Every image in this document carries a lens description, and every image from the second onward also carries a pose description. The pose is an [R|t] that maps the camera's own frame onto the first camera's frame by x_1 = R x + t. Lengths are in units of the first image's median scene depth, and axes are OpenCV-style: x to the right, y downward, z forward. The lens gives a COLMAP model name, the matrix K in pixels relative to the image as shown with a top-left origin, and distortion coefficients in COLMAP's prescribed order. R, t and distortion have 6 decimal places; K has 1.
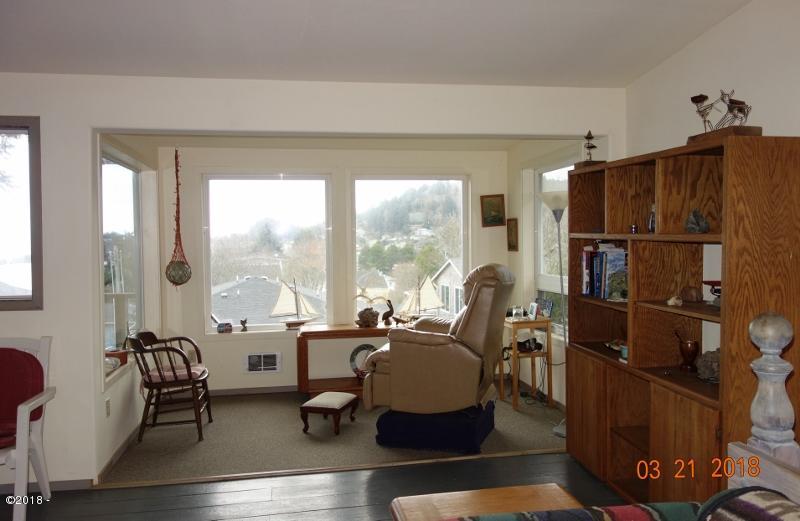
lens RADIAL K [[649.3, 0, 400.0], [0, 649.3, 260.5], [0, 0, 1]] dist [0.007804, 0.005705]
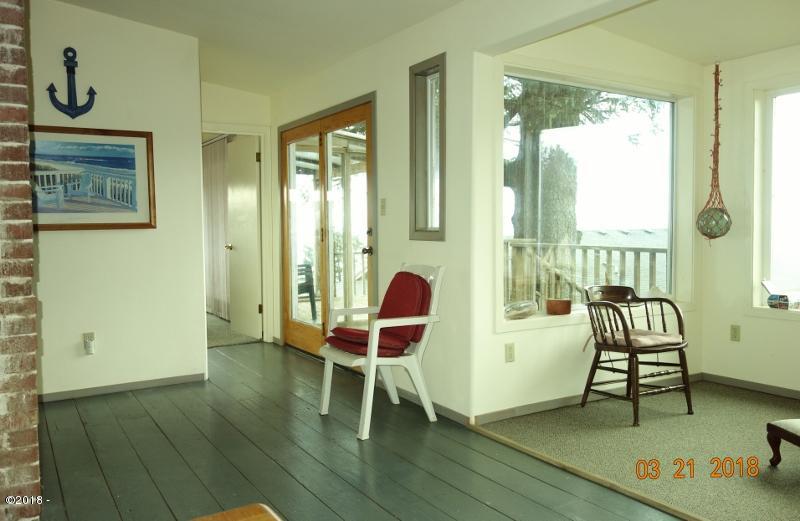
lens RADIAL K [[649.3, 0, 400.0], [0, 649.3, 260.5], [0, 0, 1]] dist [0.007804, 0.005705]
pose [[0.377485, 0.056208, -0.924308, 0.247168], [-0.030455, 0.998370, 0.048274, 0.038216], [0.925515, 0.009927, 0.378582, 0.354345]]
